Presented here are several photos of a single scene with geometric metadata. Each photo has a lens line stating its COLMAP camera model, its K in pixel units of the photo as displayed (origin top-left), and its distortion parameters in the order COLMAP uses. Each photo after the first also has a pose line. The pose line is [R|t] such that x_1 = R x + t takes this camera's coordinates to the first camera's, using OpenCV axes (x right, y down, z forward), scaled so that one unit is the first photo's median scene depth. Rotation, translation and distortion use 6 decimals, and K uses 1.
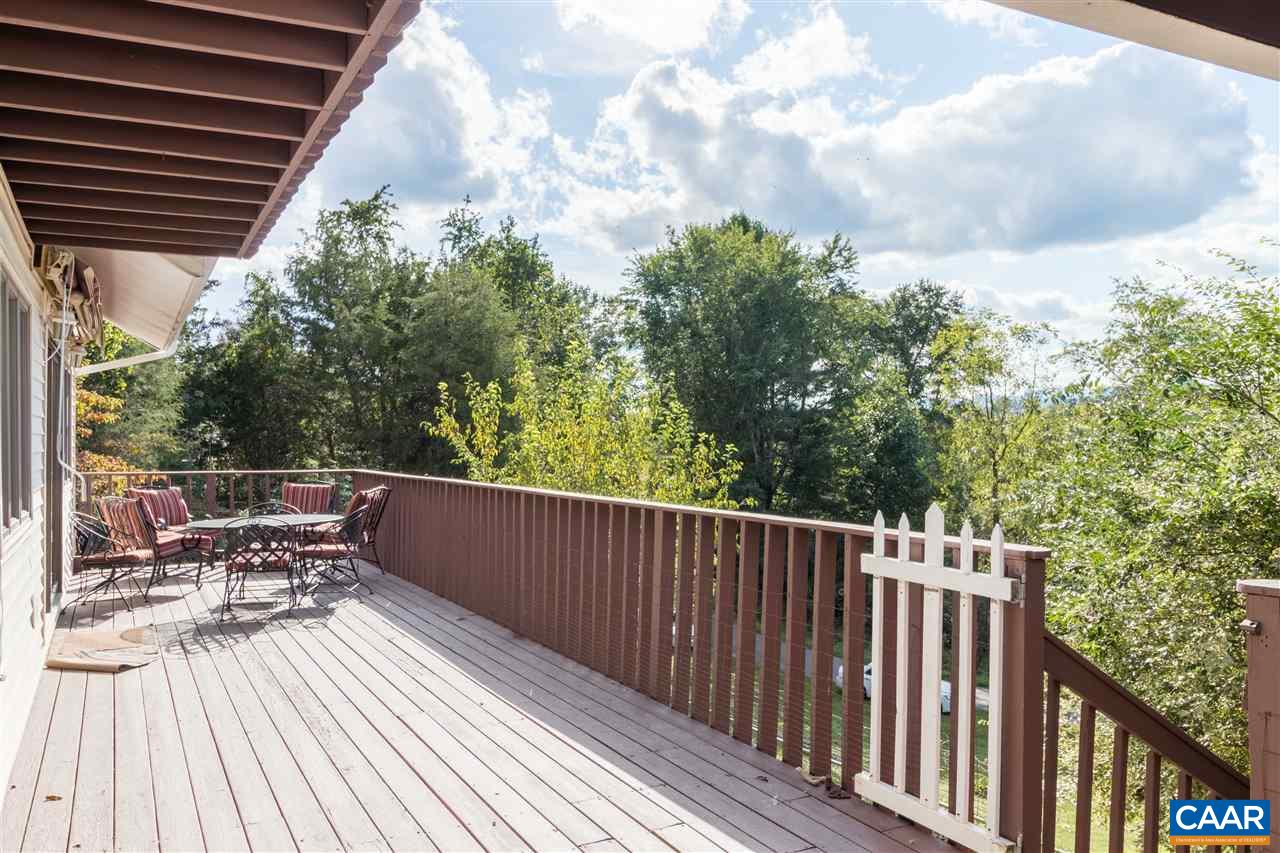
lens RADIAL K [[1004.3, 0, 642.1], [0, 1004.3, 430.4], [0, 0, 1]] dist [0.006778, 0.000532]
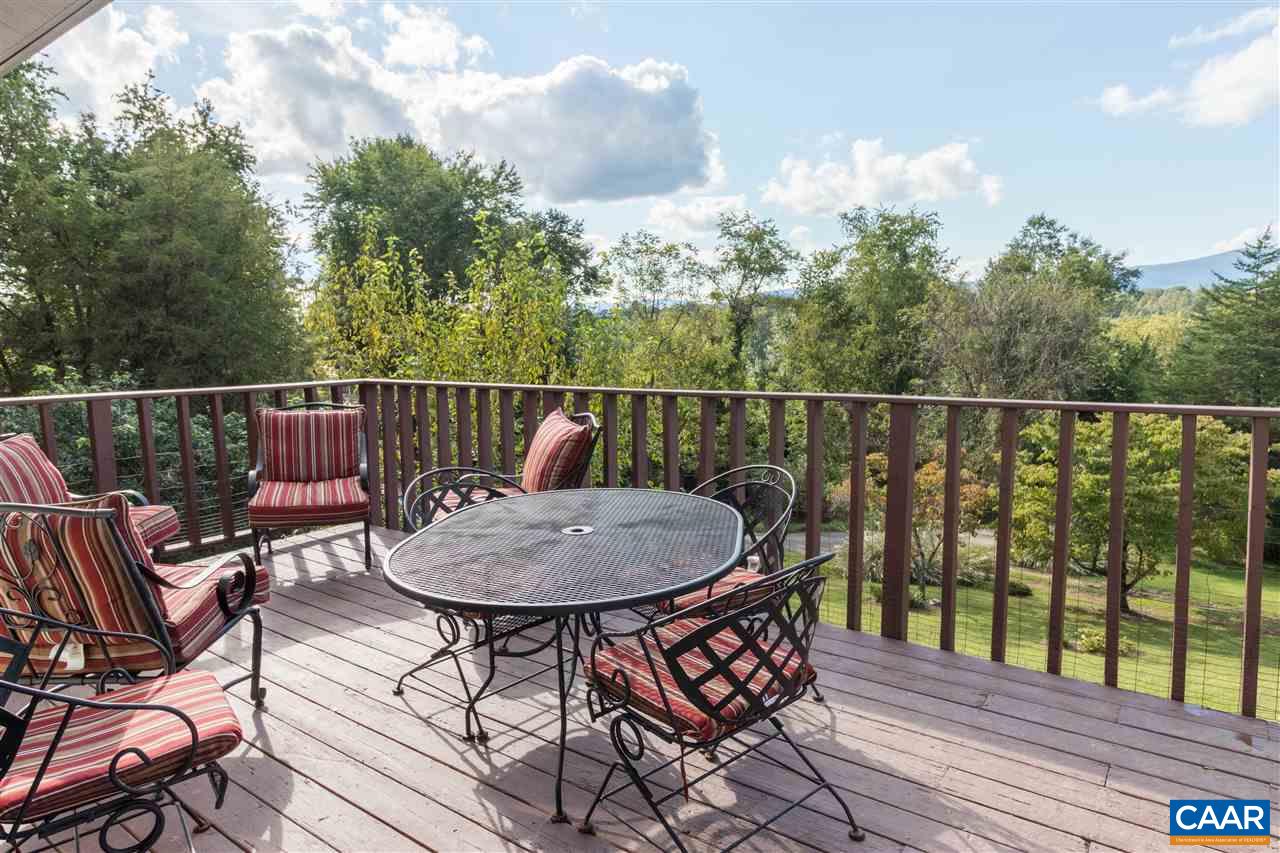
lens RADIAL K [[760.6, 0, 641.0], [0, 760.6, 434.2], [0, 0, 1]] dist [-0.001304, -0.001833]
pose [[0.893205, -0.065780, 0.444812, -0.078336], [0.006923, 0.991136, 0.132669, 0.002737], [-0.449596, -0.115421, 0.885743, 0.119366]]
